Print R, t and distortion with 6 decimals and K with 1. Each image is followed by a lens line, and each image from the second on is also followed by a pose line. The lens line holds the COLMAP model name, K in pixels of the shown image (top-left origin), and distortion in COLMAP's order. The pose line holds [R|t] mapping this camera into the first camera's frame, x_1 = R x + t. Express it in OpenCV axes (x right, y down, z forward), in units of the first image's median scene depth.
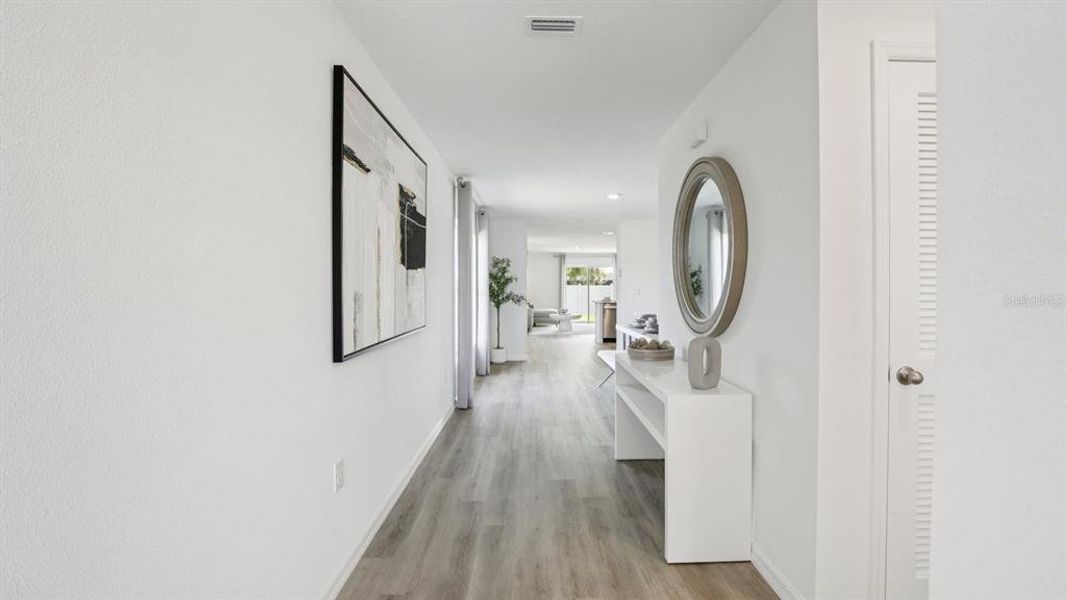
lens RADIAL K [[484.0, 0, 536.3], [0, 484.0, 292.9], [0, 0, 1]] dist [-0.032747, -0.000110]
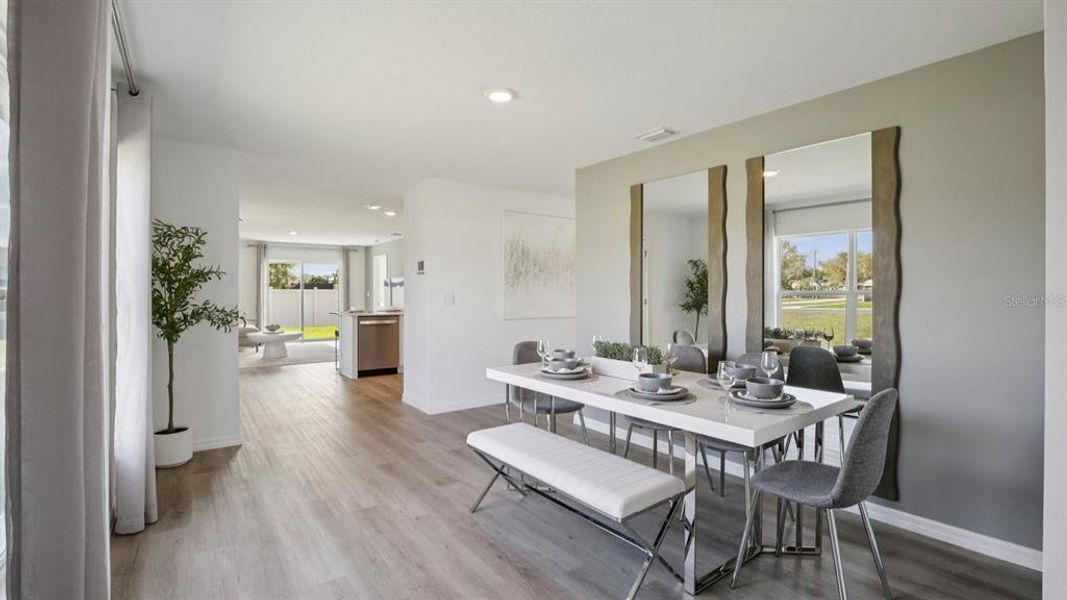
lens RADIAL K [[484.0, 0, 536.3], [0, 484.0, 292.9], [0, 0, 1]] dist [-0.032747, -0.000110]
pose [[0.809244, 0.000259, 0.587472, -0.063462], [0.005162, 0.999958, -0.007551, -0.005748], [-0.587449, 0.009143, 0.809209, 0.461108]]
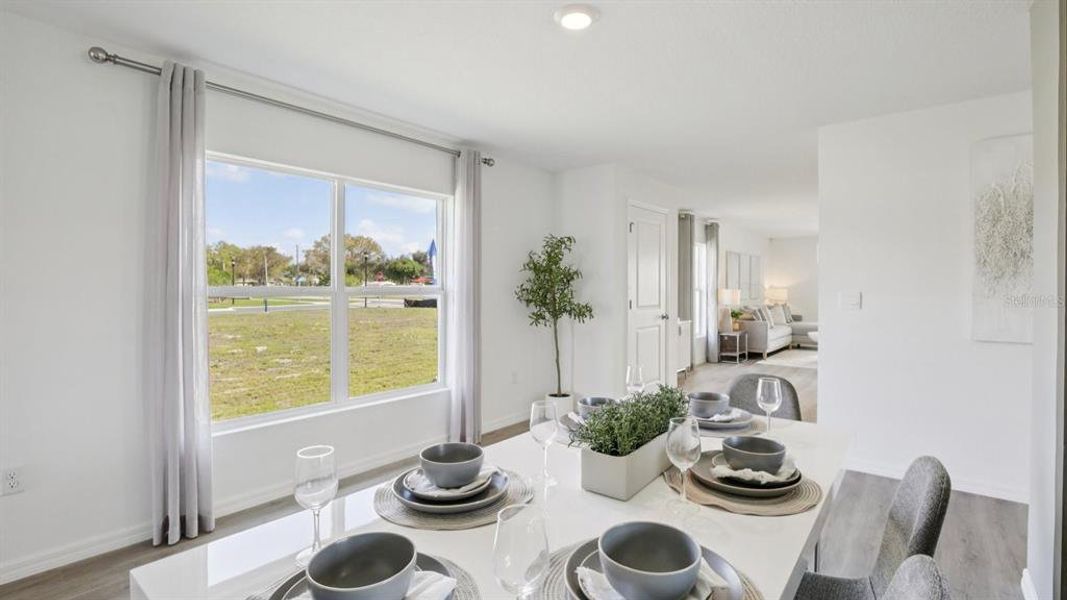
lens RADIAL K [[484.0, 0, 536.3], [0, 484.0, 292.9], [0, 0, 1]] dist [-0.032747, -0.000110]
pose [[0.768292, 0.008959, -0.640037, 0.266486], [-0.008516, 0.999957, 0.003774, -0.008466], [0.640043, 0.002551, 0.768335, 0.547710]]
